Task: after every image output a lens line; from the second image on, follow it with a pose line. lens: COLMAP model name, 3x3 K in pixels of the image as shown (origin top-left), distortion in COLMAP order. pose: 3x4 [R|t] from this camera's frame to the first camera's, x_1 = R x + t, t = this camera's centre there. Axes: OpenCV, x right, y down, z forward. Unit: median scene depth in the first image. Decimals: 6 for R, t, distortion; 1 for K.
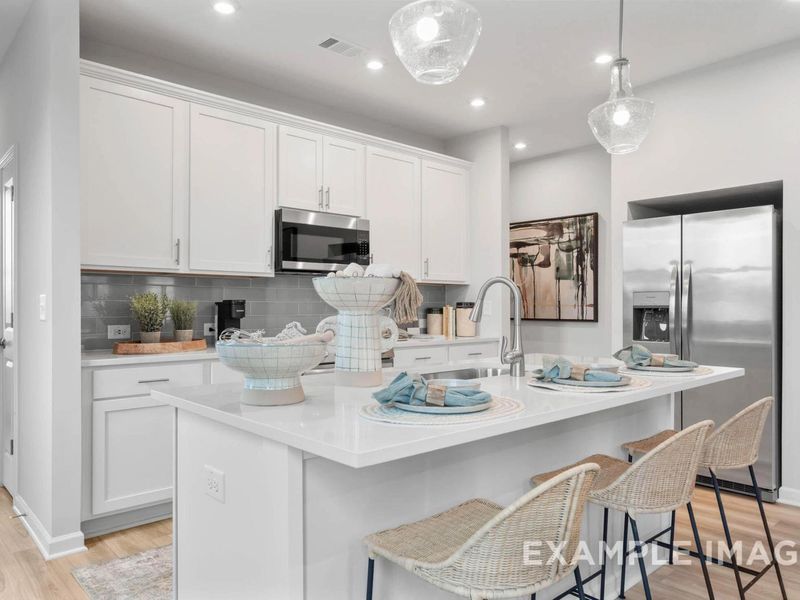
lens RADIAL K [[567.6, 0, 404.0], [0, 567.6, 303.3], [0, 0, 1]] dist [-0.000100, 0.001228]
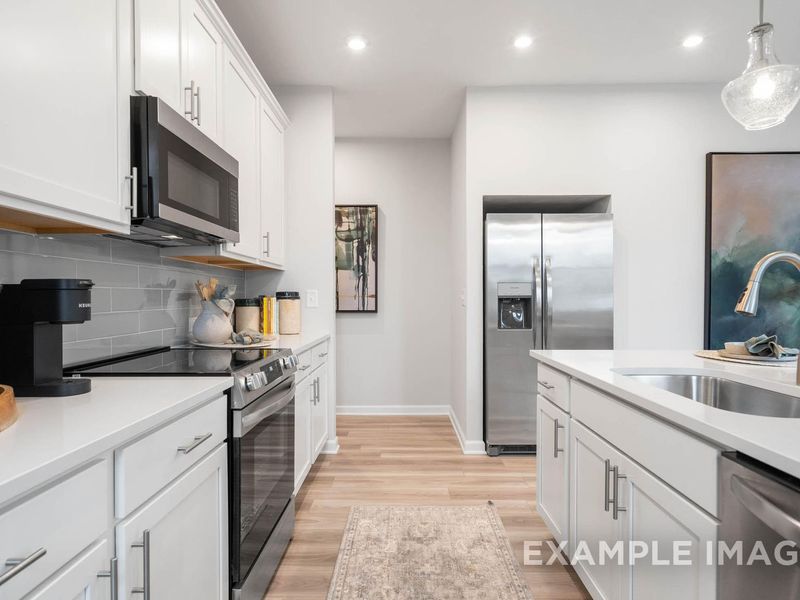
lens RADIAL K [[472.5, 0, 399.6], [0, 472.5, 301.3], [0, 0, 1]] dist [-0.002427, -0.001017]
pose [[0.682997, -0.005973, 0.730397, -0.251492], [-0.002796, 0.999938, 0.010792, 0.003604], [-0.730416, -0.009413, 0.682938, 0.386029]]
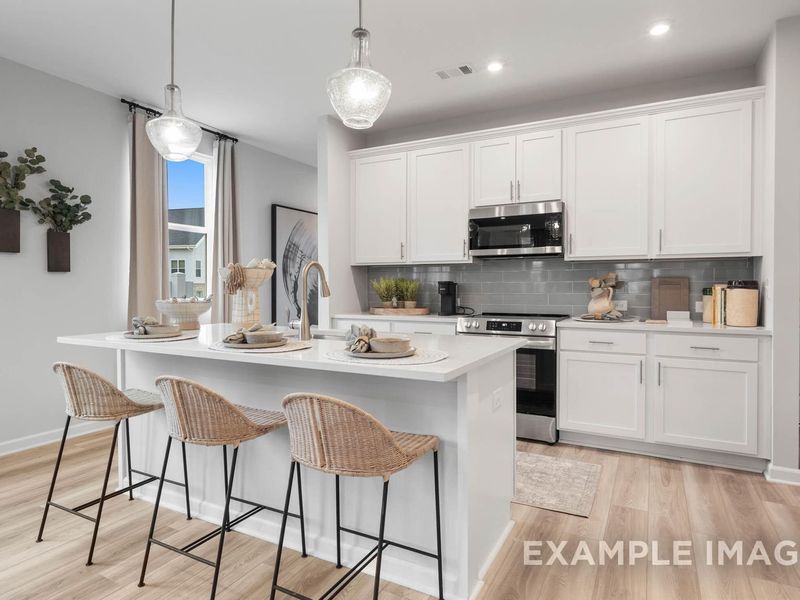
lens RADIAL K [[472.5, 0, 404.2], [0, 472.5, 295.2], [0, 0, 1]] dist [-0.002427, -0.001017]
pose [[0.340255, 0.013628, -0.940234, 0.495862], [0.003253, 0.999872, 0.015670, 0.006305], [0.940328, -0.008390, 0.340167, 0.340302]]
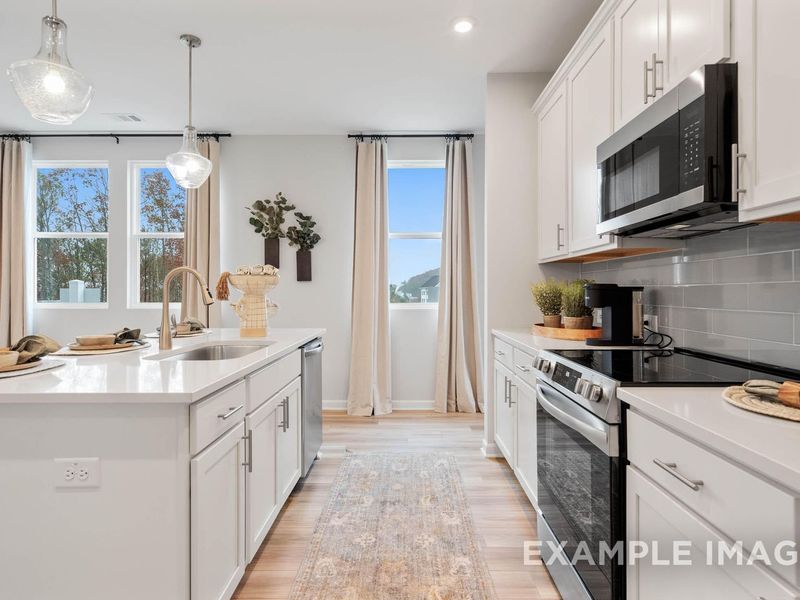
lens RADIAL K [[472.5, 0, 406.3], [0, 472.5, 288.0], [0, 0, 1]] dist [-0.002427, -0.001017]
pose [[-0.678441, -0.012668, -0.734546, 0.229796], [-0.003583, 0.999896, -0.013935, 0.006398], [0.734646, -0.006822, -0.678416, 0.827120]]
